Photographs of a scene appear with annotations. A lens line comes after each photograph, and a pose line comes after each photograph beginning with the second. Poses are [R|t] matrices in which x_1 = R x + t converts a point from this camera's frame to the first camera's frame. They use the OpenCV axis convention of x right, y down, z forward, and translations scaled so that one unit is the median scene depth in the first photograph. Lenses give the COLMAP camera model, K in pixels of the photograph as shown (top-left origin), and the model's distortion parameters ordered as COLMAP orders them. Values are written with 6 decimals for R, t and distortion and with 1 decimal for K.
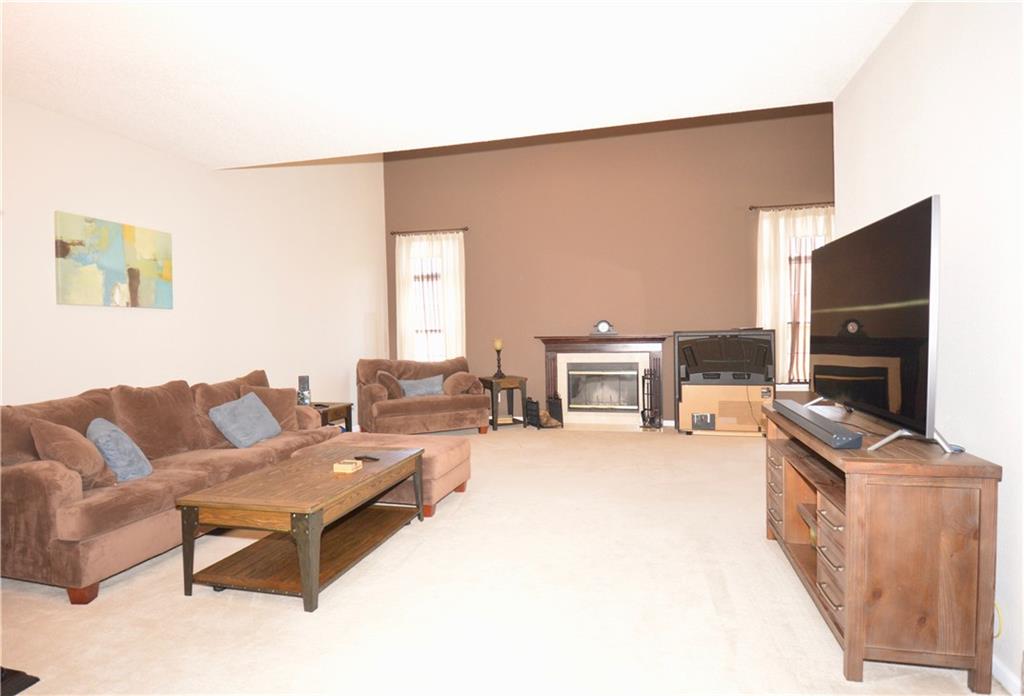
lens RADIAL K [[541.4, 0, 512.0], [0, 541.4, 348.0], [0, 0, 1]] dist [-0.001165, -0.000531]
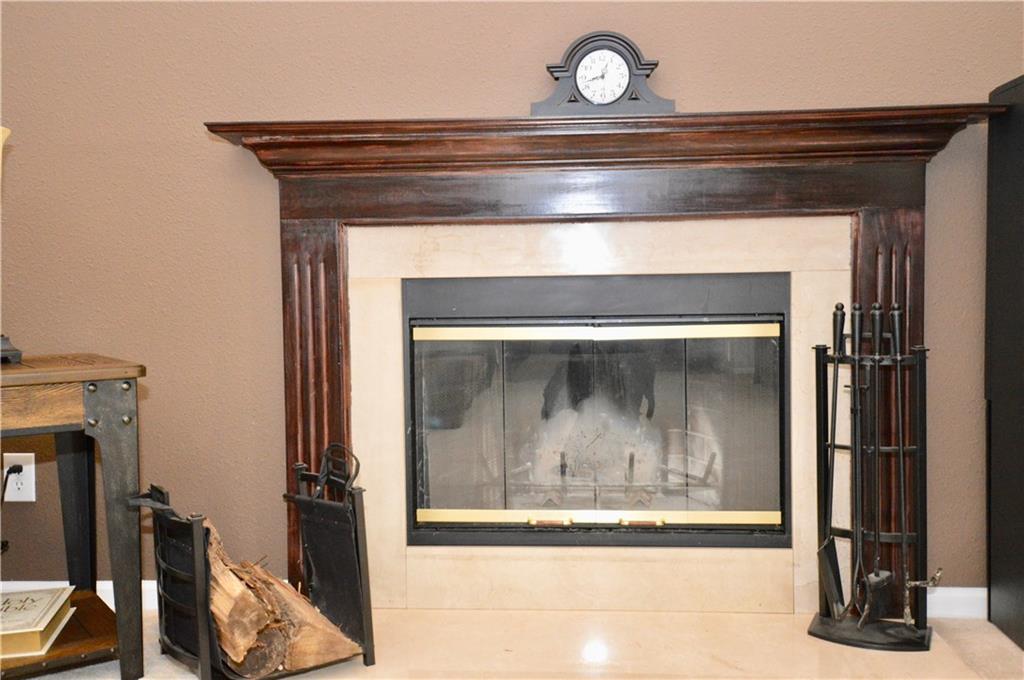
lens RADIAL K [[1067.3, 0, 512.0], [0, 1067.3, 340.0], [0, 0, 1]] dist [0.005216, 0.002146]
pose [[0.983429, -0.004959, 0.181225, 0.127757], [0.005508, 0.999982, -0.002527, 0.084508], [-0.181209, 0.003484, 0.983438, 1.123256]]
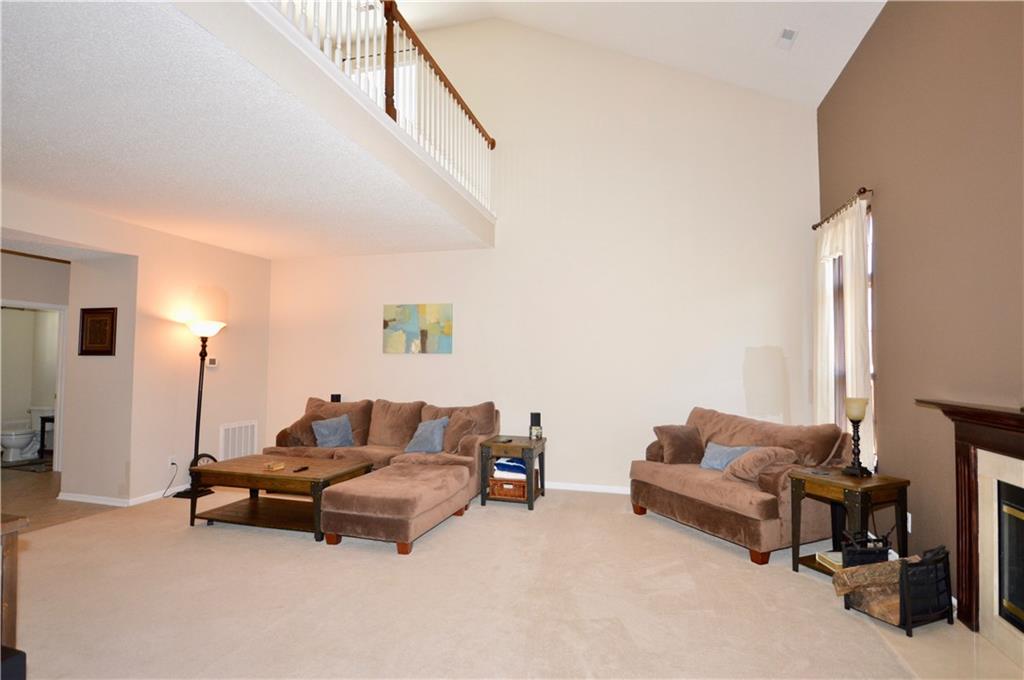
lens RADIAL K [[516.7, 0, 510.7], [0, 516.7, 353.1], [0, 0, 1]] dist [-0.000260, -0.000186]
pose [[-0.017027, -0.002361, -0.999852, 0.791297], [-0.039999, 0.999198, -0.001678, -0.076386], [0.999055, 0.039964, -0.017108, 1.177211]]
